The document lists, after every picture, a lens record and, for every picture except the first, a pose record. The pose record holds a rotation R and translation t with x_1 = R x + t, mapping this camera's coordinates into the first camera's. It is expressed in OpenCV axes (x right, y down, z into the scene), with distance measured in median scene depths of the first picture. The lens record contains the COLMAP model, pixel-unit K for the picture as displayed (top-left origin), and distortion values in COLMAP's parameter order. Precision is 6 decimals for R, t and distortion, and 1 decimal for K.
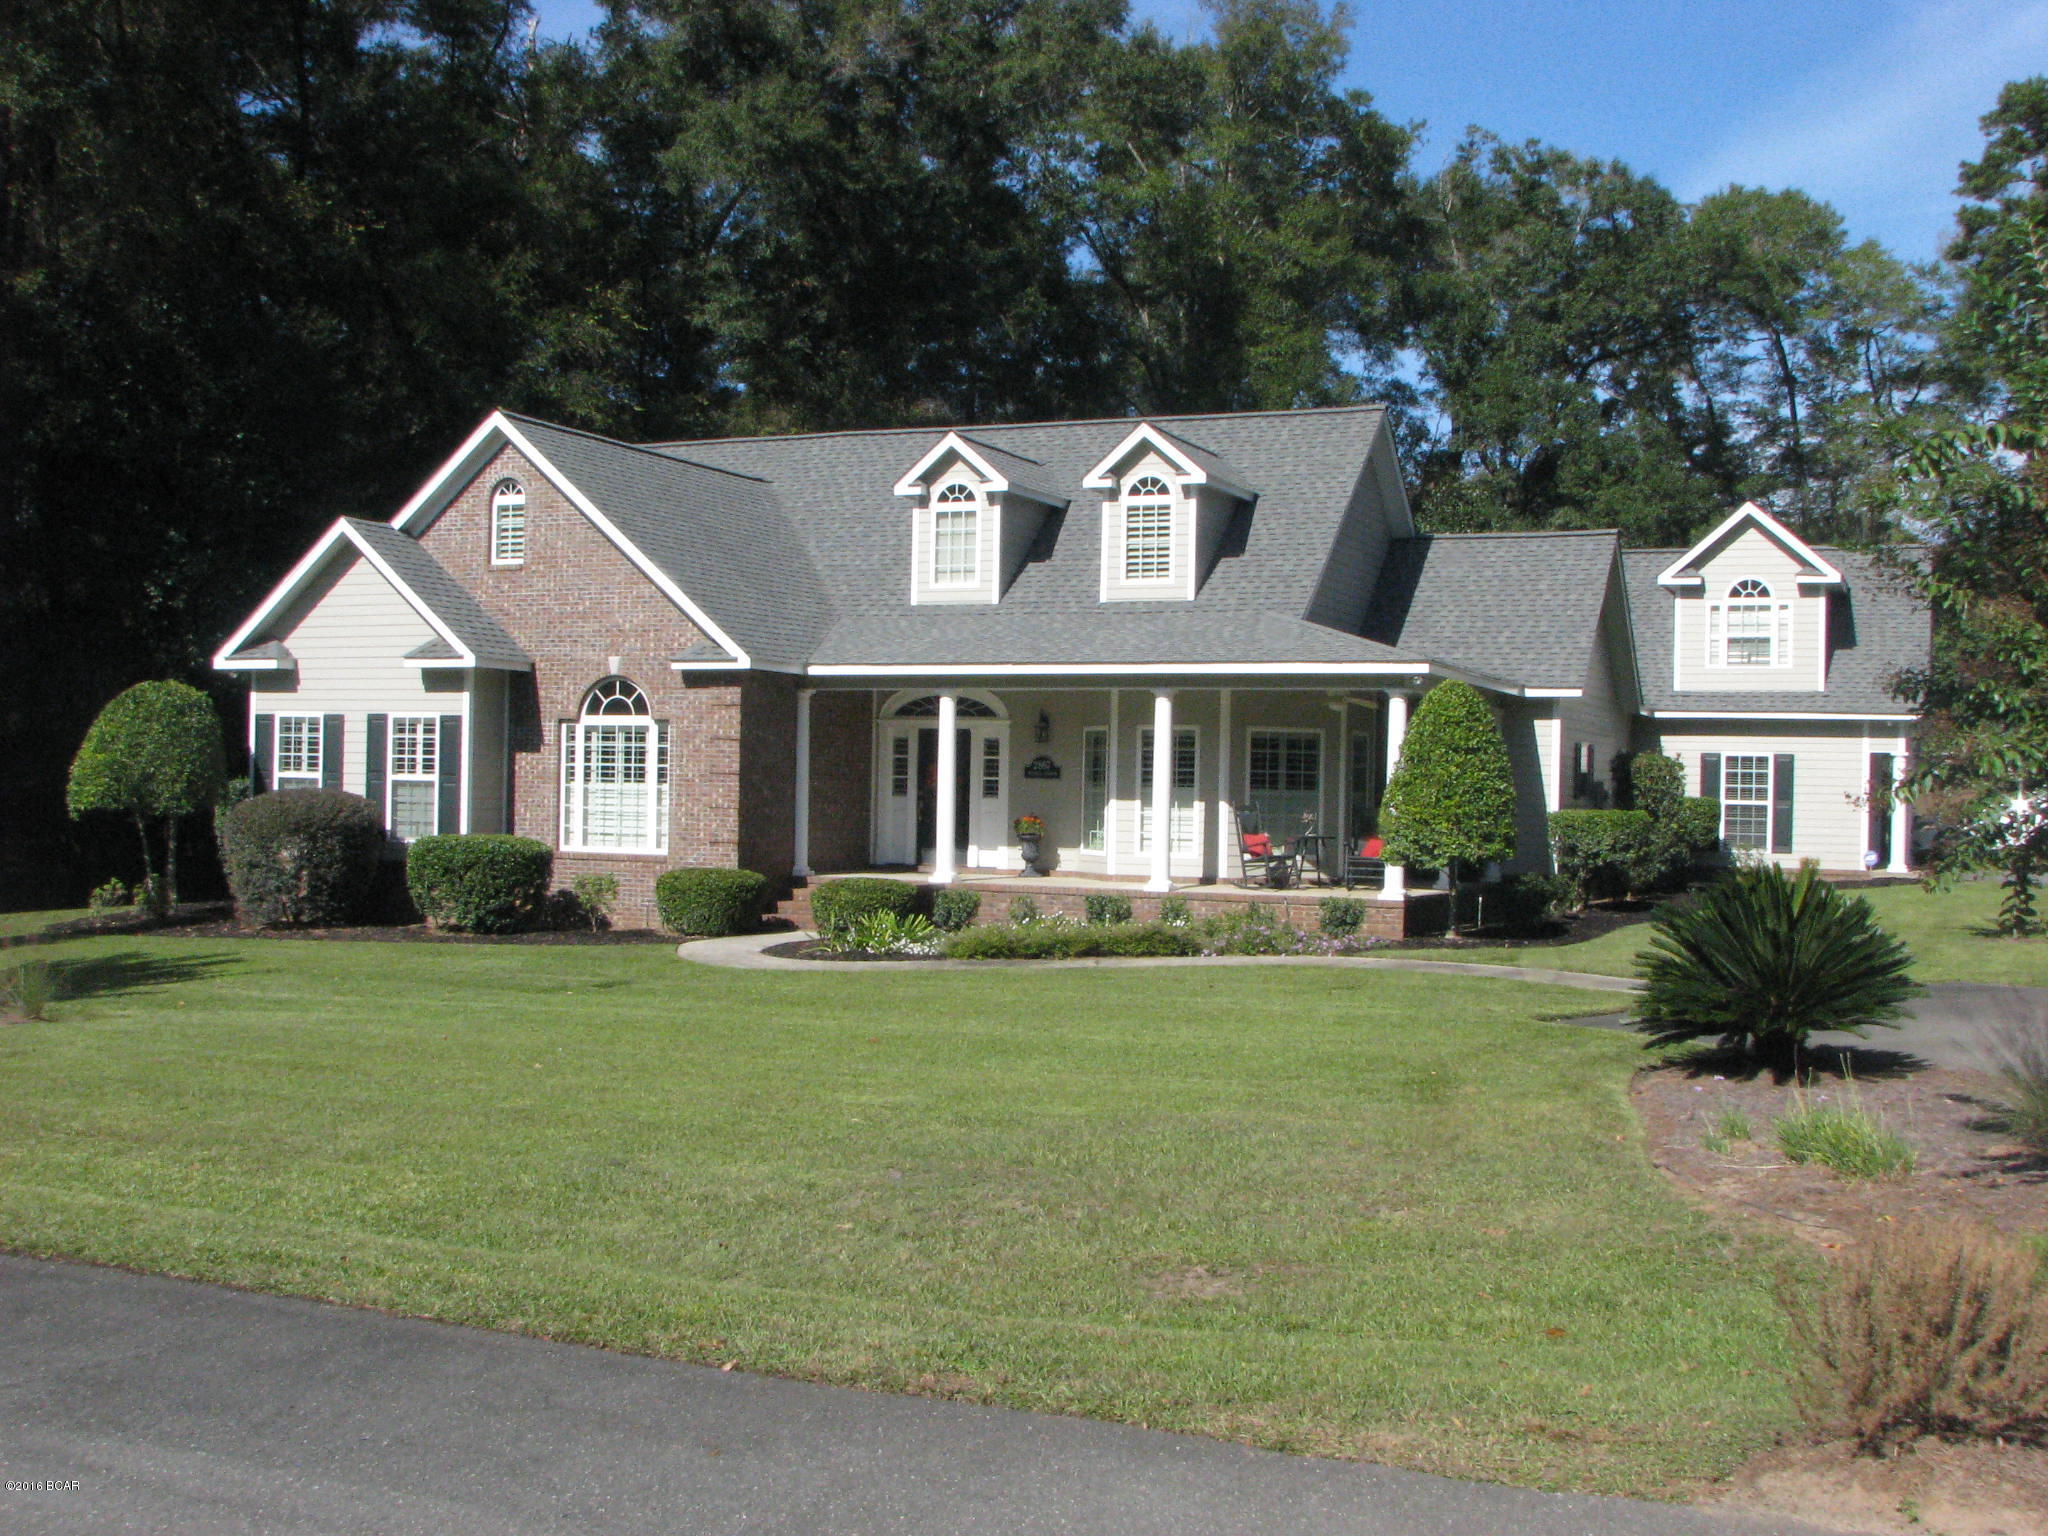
lens RADIAL K [[2230.9, 0, 1032.4], [0, 2230.9, 779.6], [0, 0, 1]] dist [-0.203318, 0.286800]
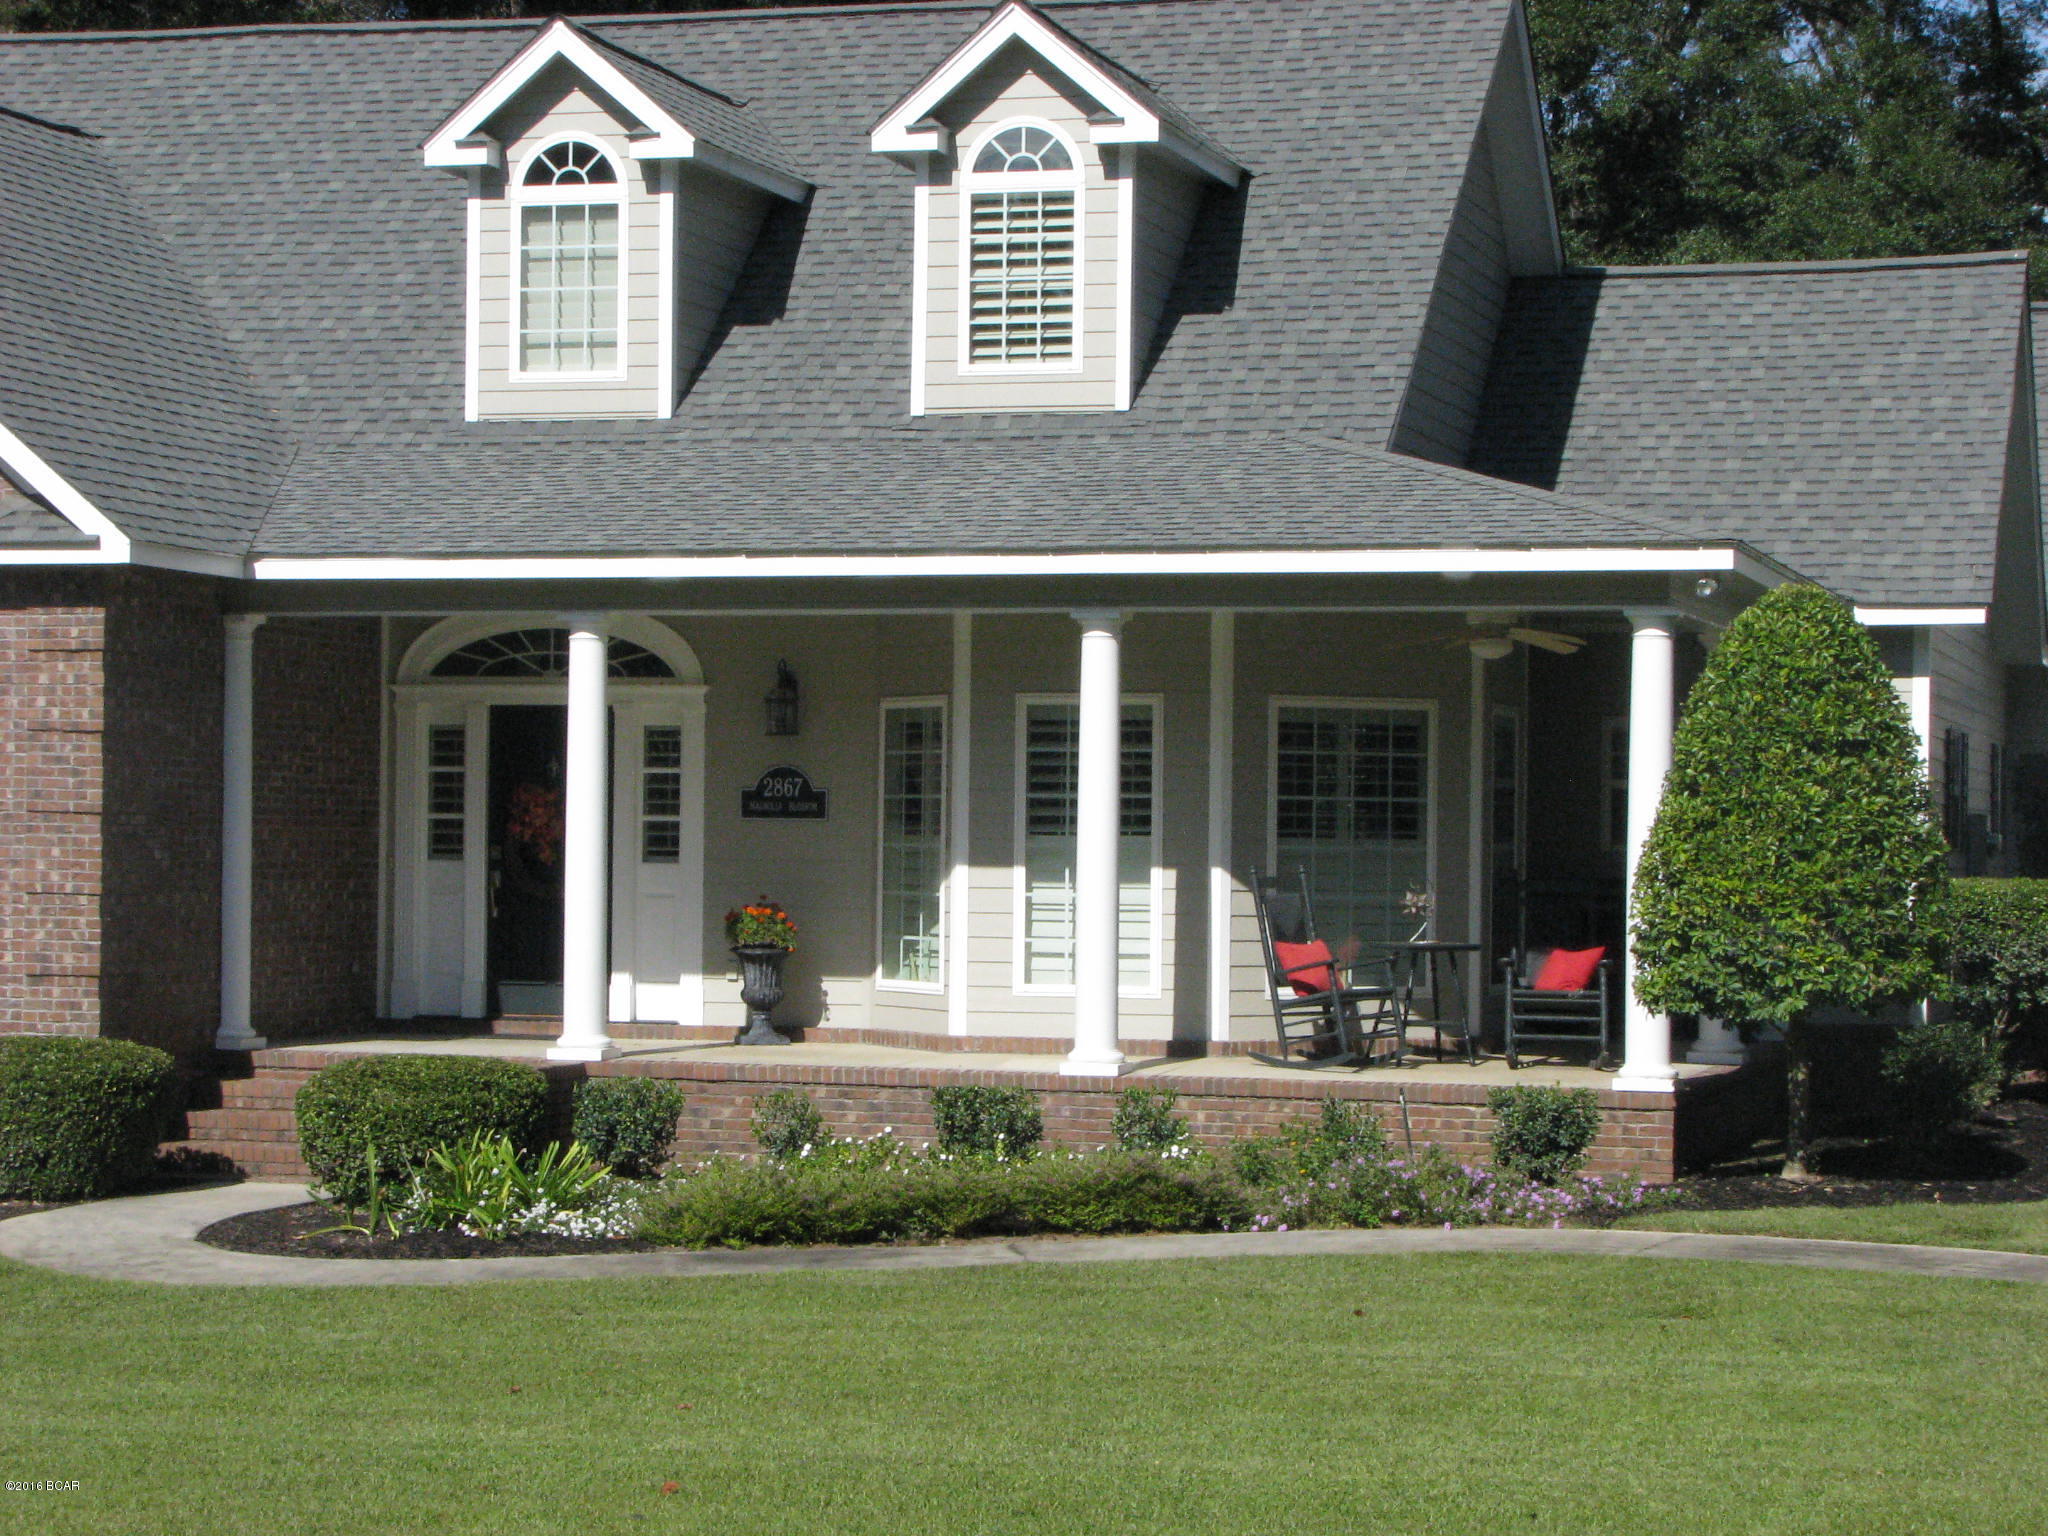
lens RADIAL K [[4598.4, 0, 979.5], [0, 4598.4, 775.1], [0, 0, 1]] dist [0.062402, 0.442777]
pose [[0.993047, -0.006468, 0.117537, -0.062608], [0.007436, 0.999942, -0.007800, -0.001510], [-0.117479, 0.008619, 0.993038, 0.097873]]
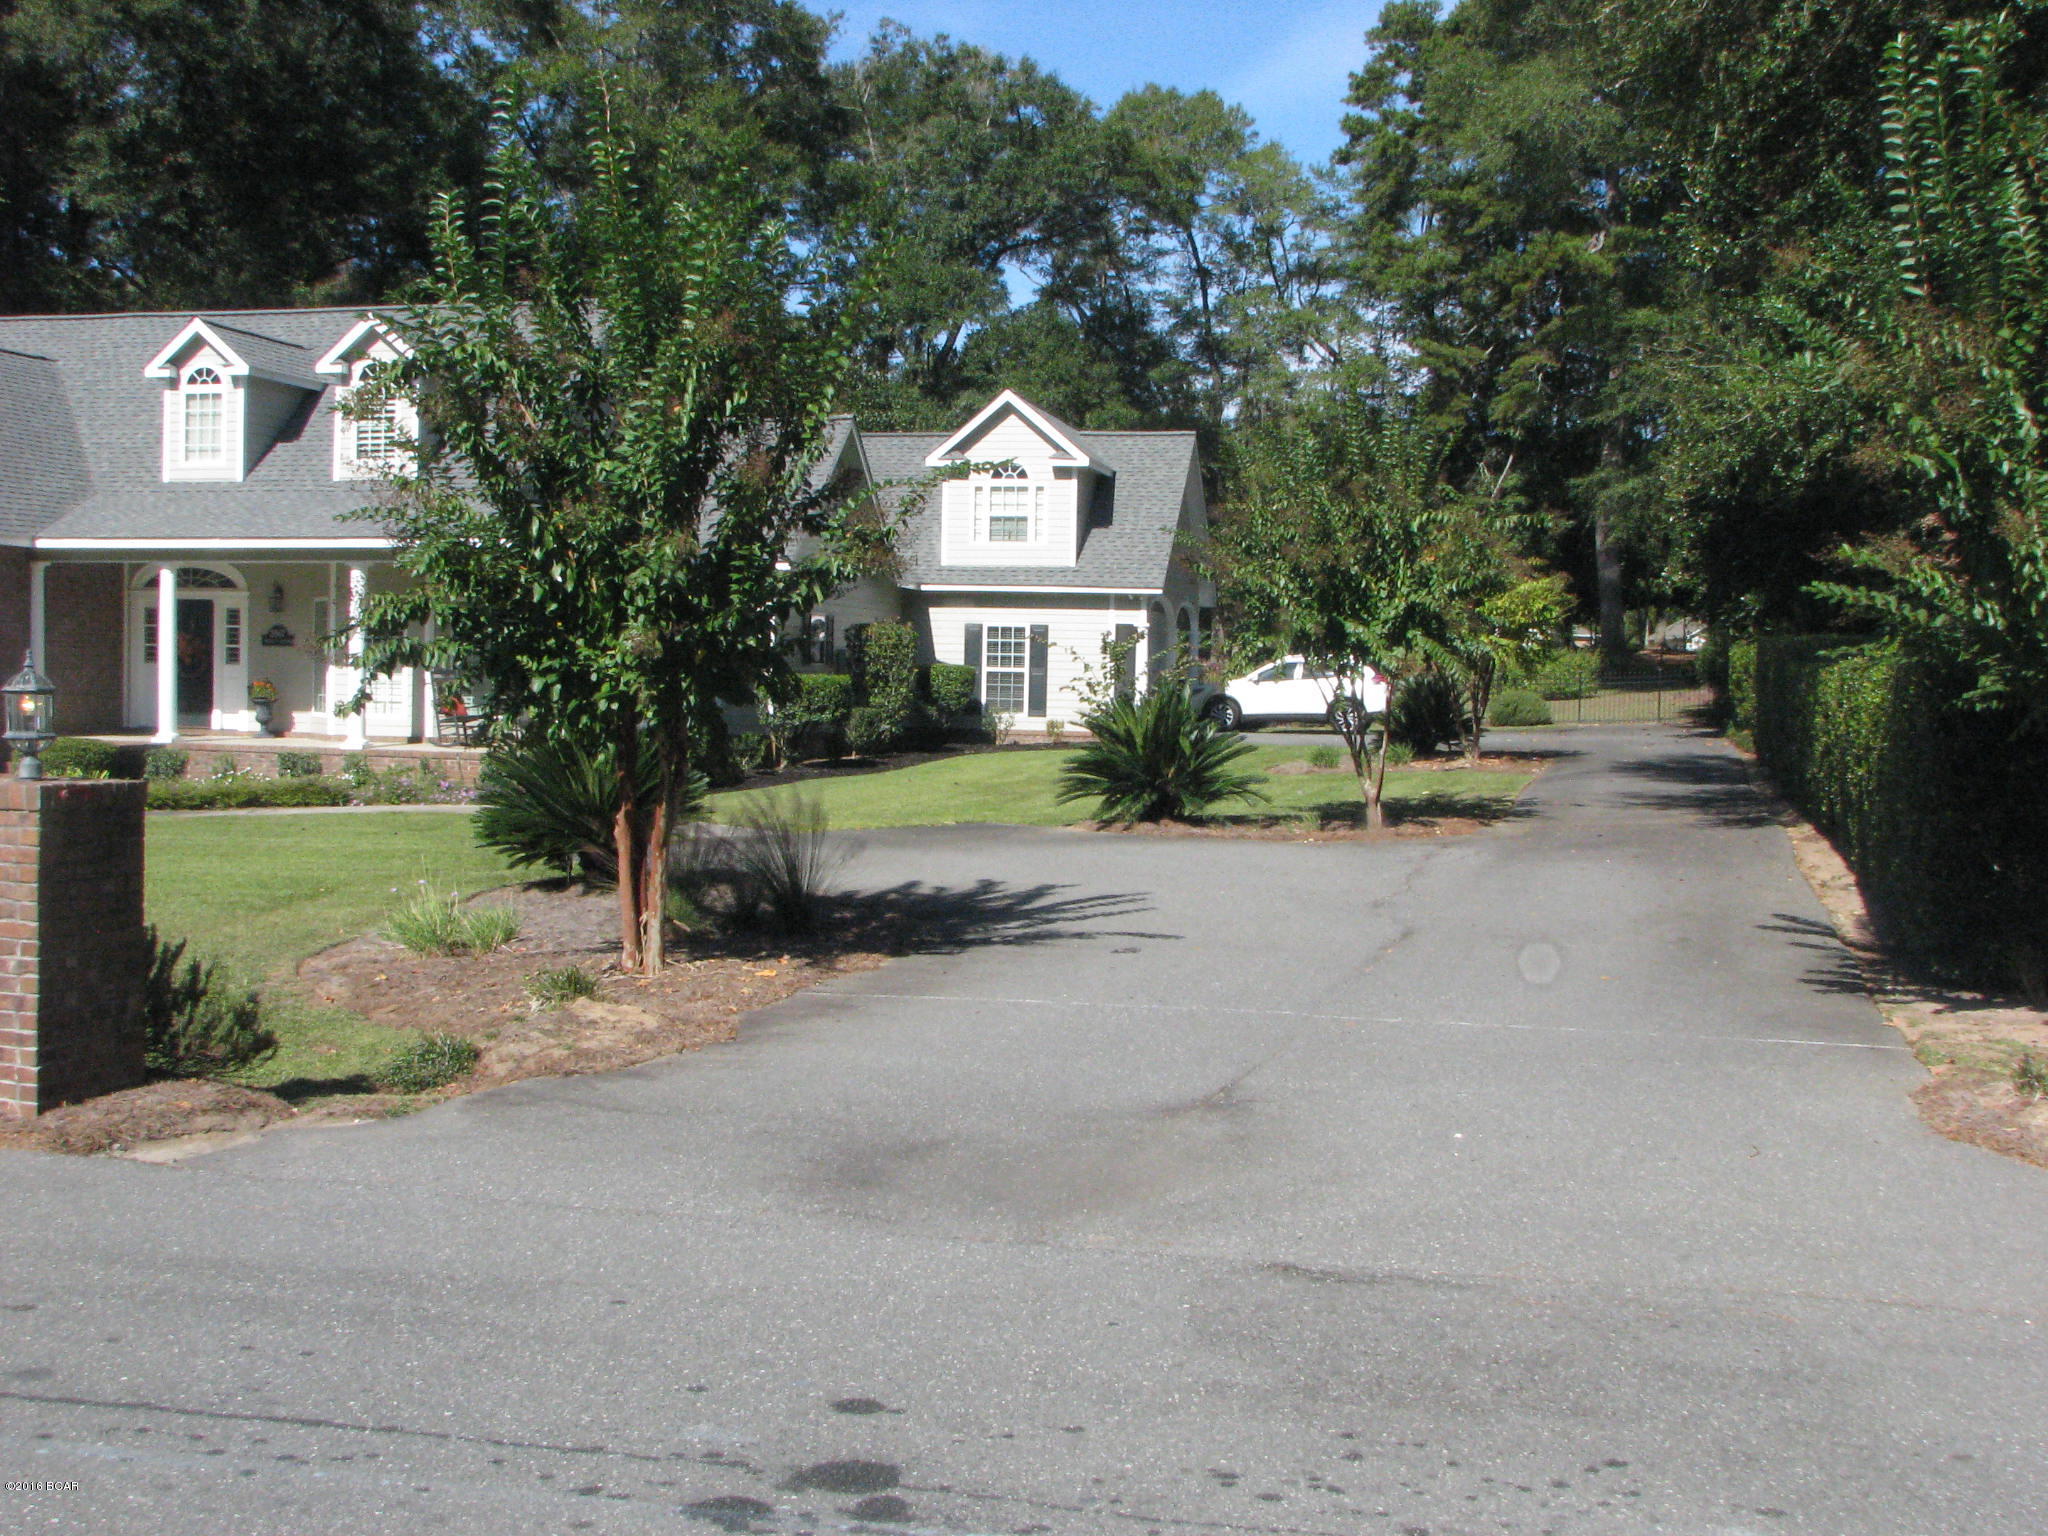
lens RADIAL K [[2226.9, 0, 1024.0], [0, 2226.9, 768.0], [0, 0, 1]] dist [-0.205293, 0.297006]
pose [[0.981465, -0.007521, 0.191495, 0.152730], [-0.002215, 0.998718, 0.050576, 0.004200], [-0.191630, -0.050062, 0.980190, -0.094572]]
